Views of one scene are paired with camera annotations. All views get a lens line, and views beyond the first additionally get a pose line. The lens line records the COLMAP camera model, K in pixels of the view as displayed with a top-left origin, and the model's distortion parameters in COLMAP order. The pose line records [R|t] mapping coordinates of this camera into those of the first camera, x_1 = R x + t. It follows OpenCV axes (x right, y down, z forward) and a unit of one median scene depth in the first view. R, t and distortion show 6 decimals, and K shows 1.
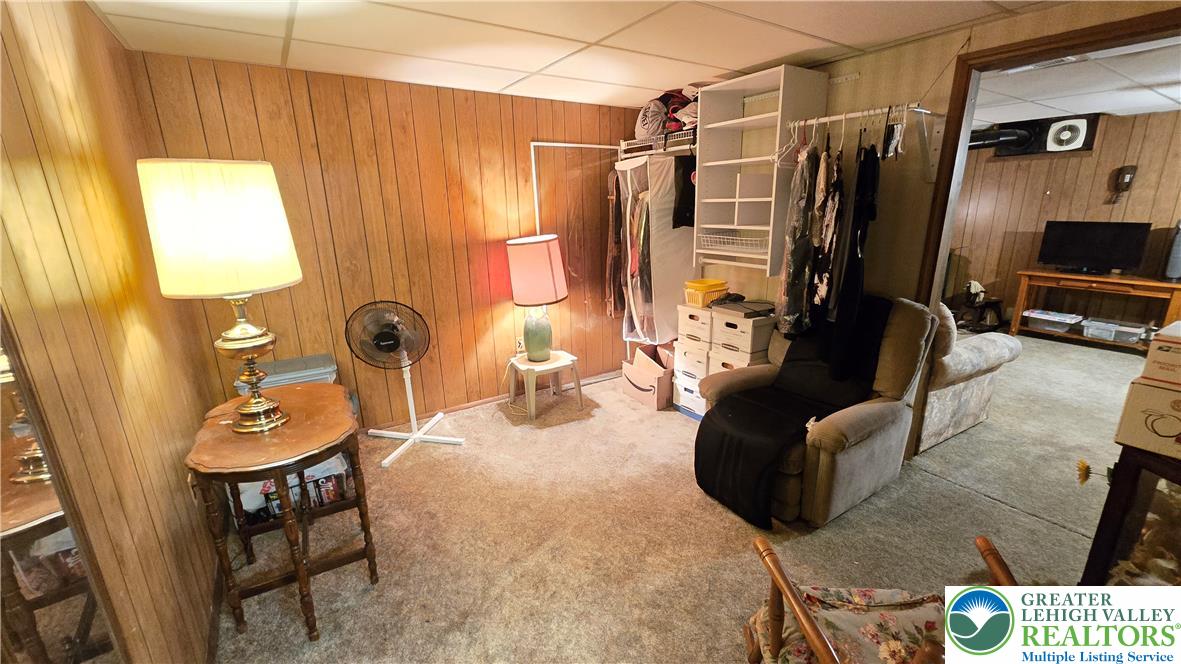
lens RADIAL K [[489.7, 0, 591.4], [0, 489.7, 340.2], [0, 0, 1]] dist [0.001825, -0.000209]
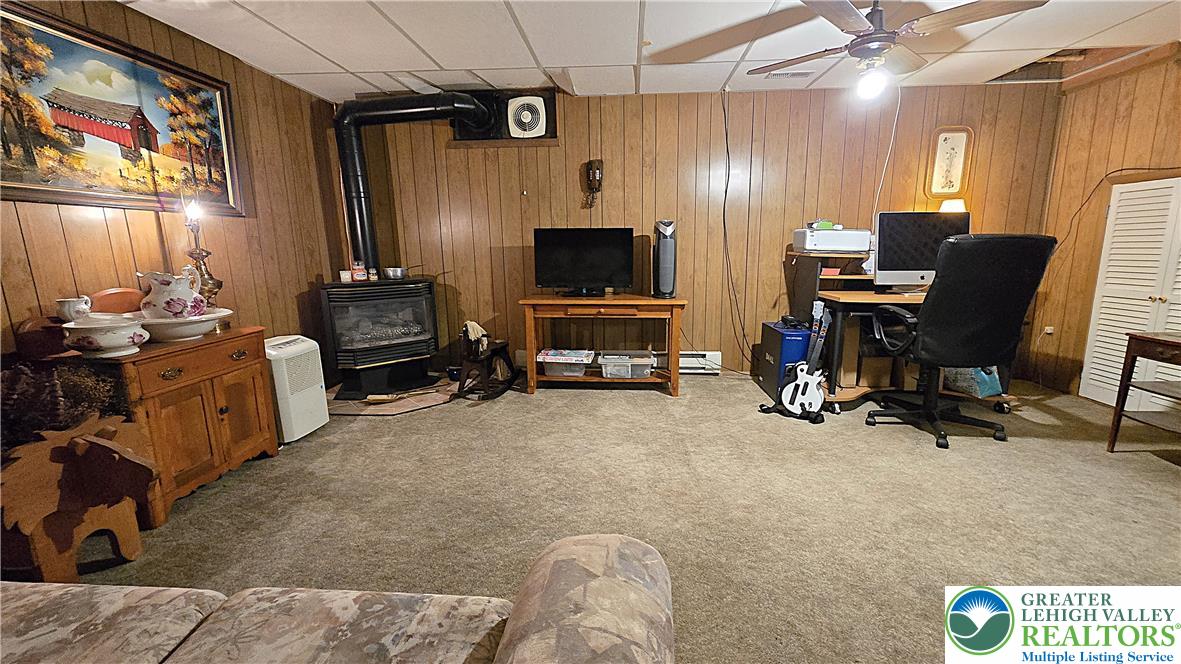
lens RADIAL K [[489.7, 0, 597.2], [0, 489.7, 341.4], [0, 0, 1]] dist [0.001825, -0.000209]
pose [[0.606644, -0.148579, 0.780966, 0.410427], [0.216340, 0.976158, 0.017664, -0.076411], [-0.764971, 0.158239, 0.624324, 0.519407]]
